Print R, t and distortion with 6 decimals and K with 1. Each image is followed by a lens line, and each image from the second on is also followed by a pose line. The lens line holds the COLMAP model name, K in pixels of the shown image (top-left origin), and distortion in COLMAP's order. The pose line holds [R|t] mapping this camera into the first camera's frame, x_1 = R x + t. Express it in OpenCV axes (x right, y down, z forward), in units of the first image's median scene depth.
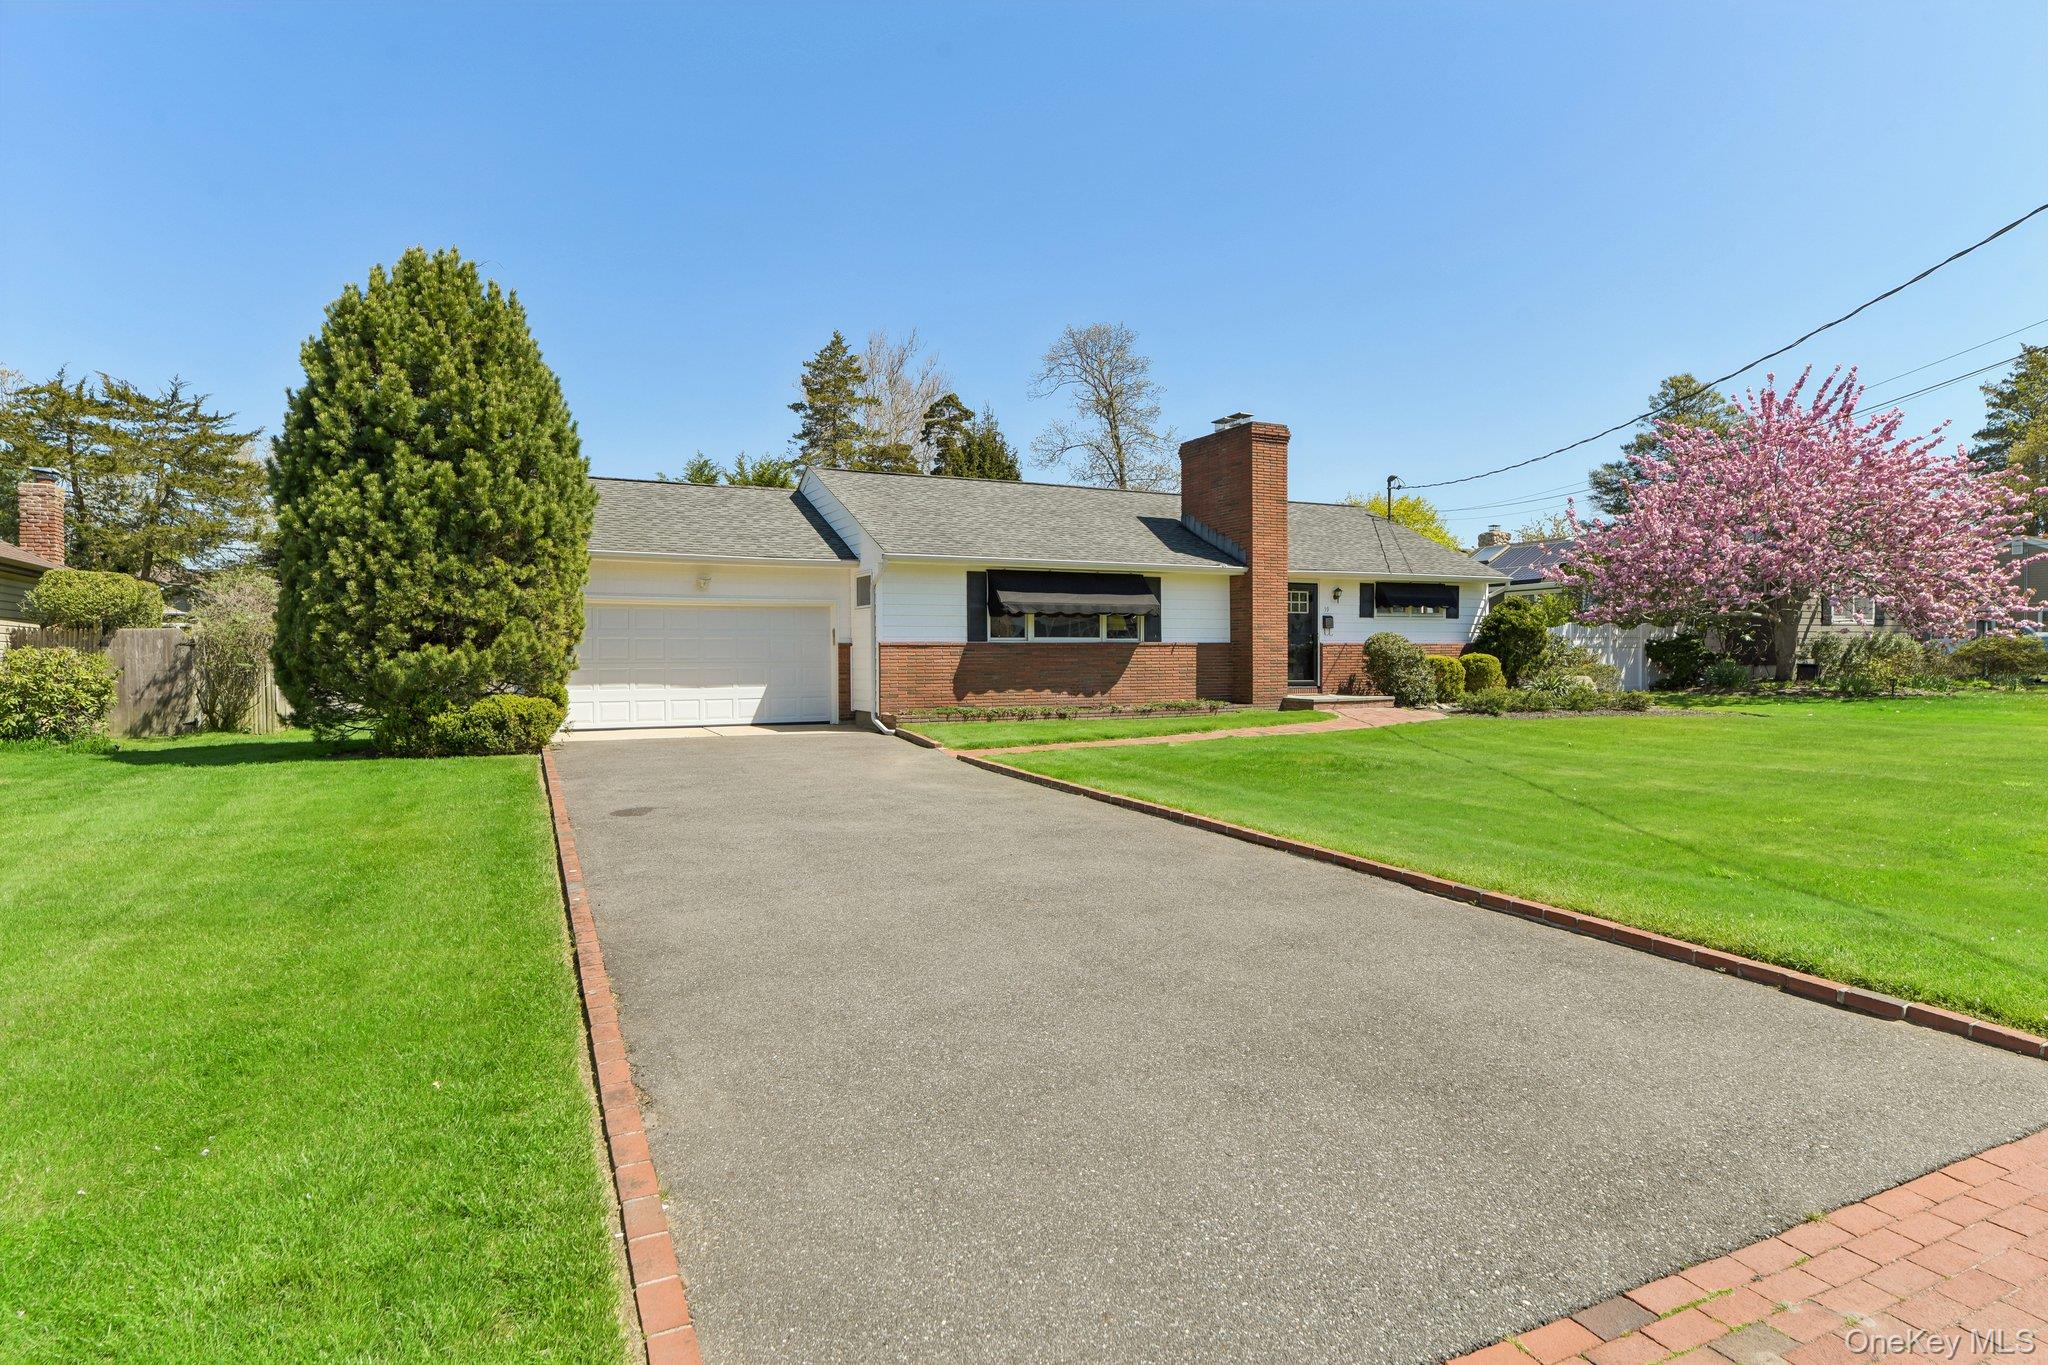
lens RADIAL K [[1113.1, 0, 1014.9], [0, 1113.1, 685.1], [0, 0, 1]] dist [0.019115, -0.000623]
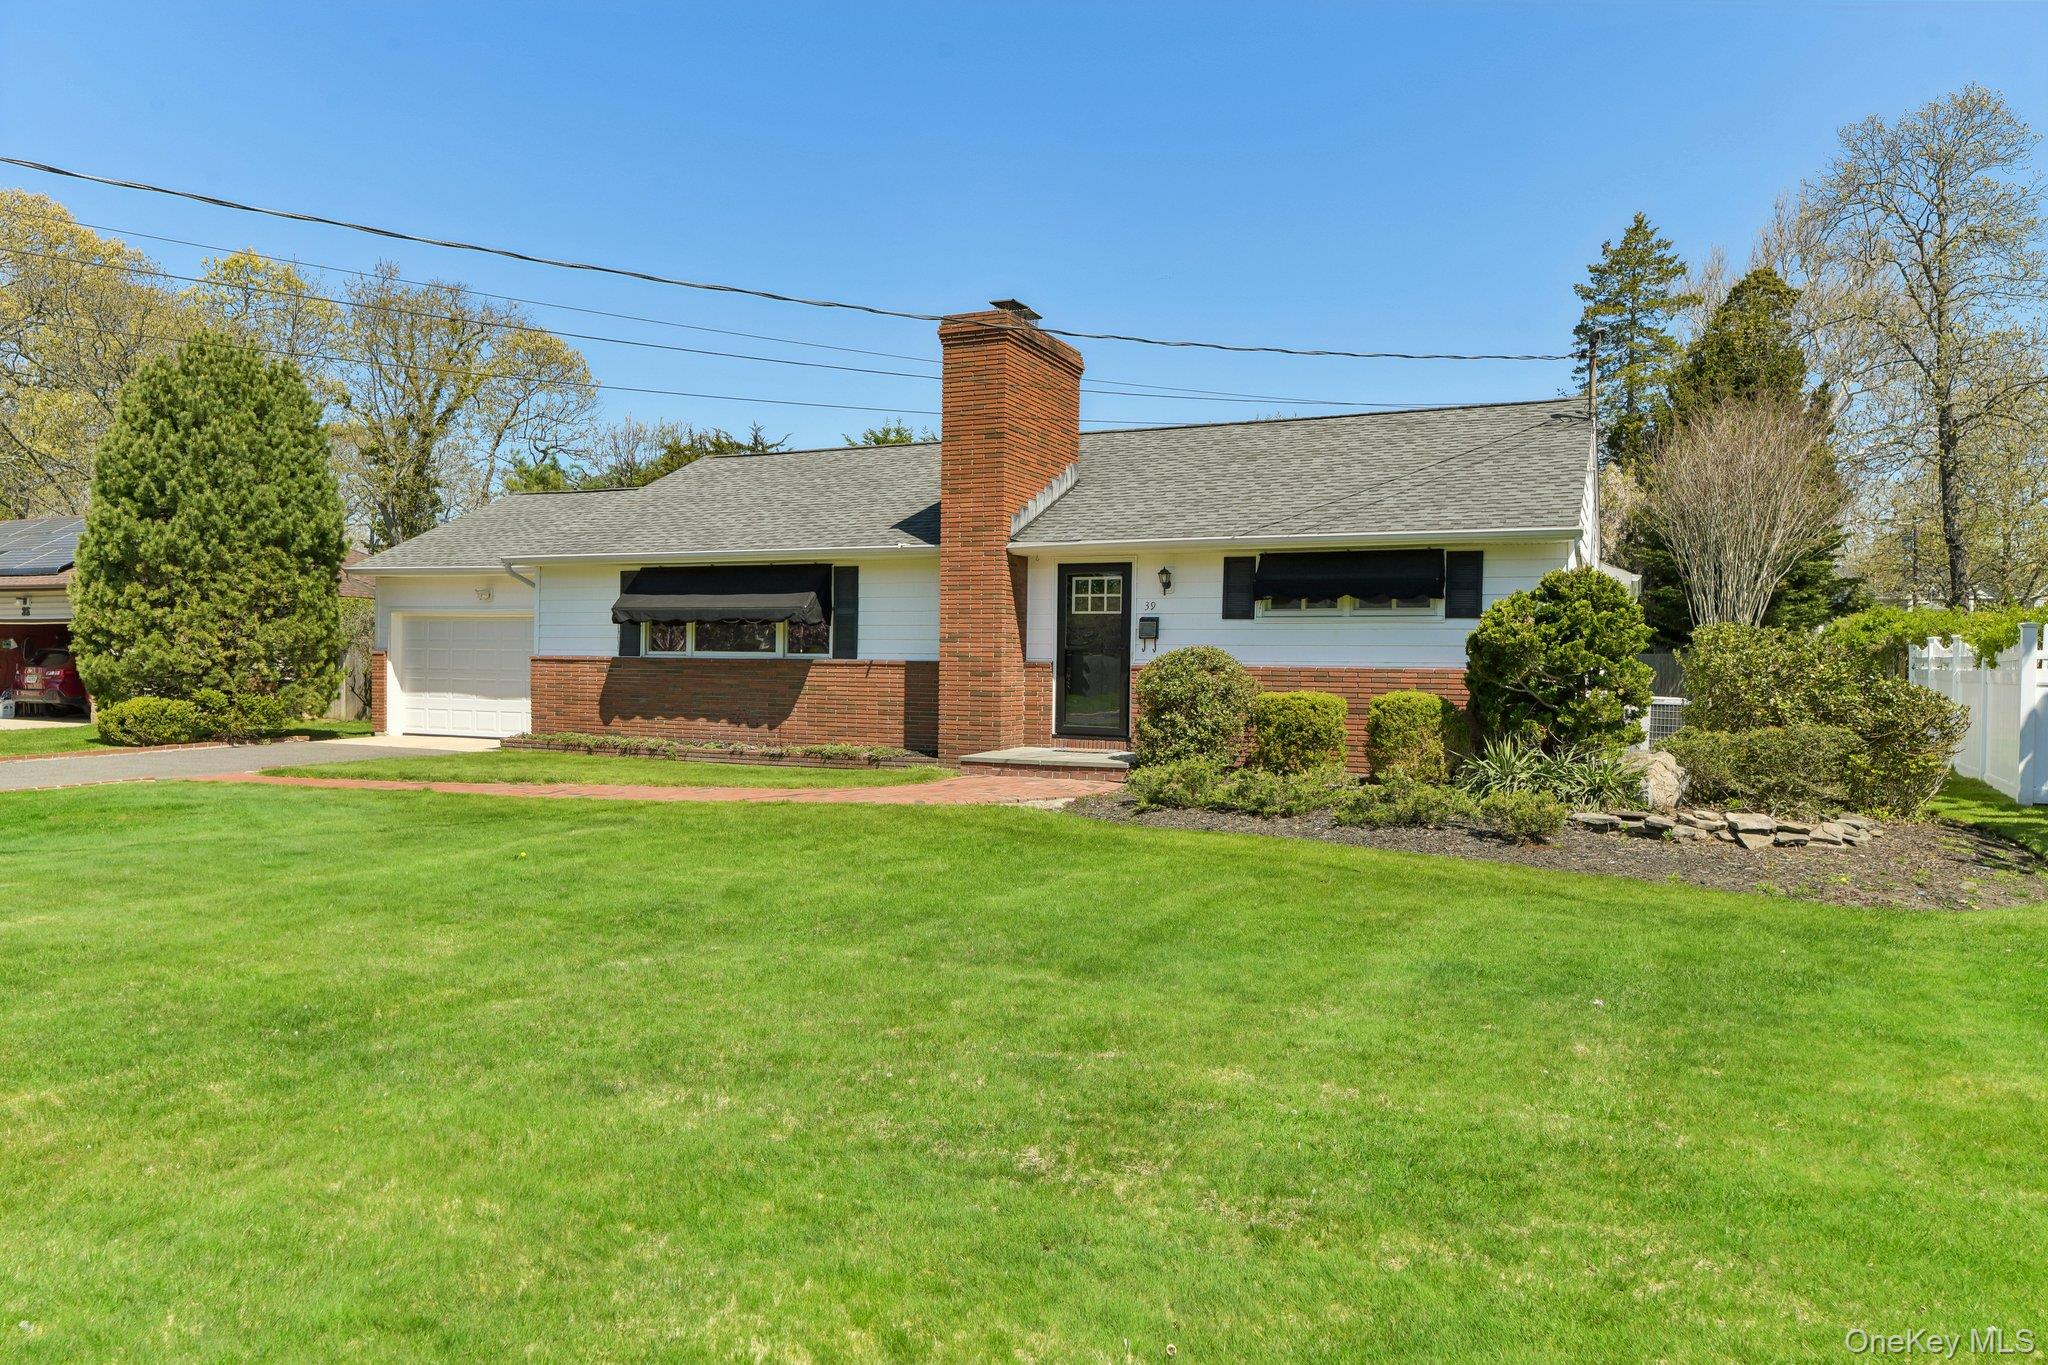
lens RADIAL K [[1315.8, 0, 1024.0], [0, 1315.8, 682.5], [0, 0, 1]] dist [0.007374, 0.000658]
pose [[0.633101, 0.027339, -0.773586, 0.841815], [-0.034598, 0.999377, 0.007003, -0.034018], [0.773295, 0.022331, 0.633653, 0.568858]]
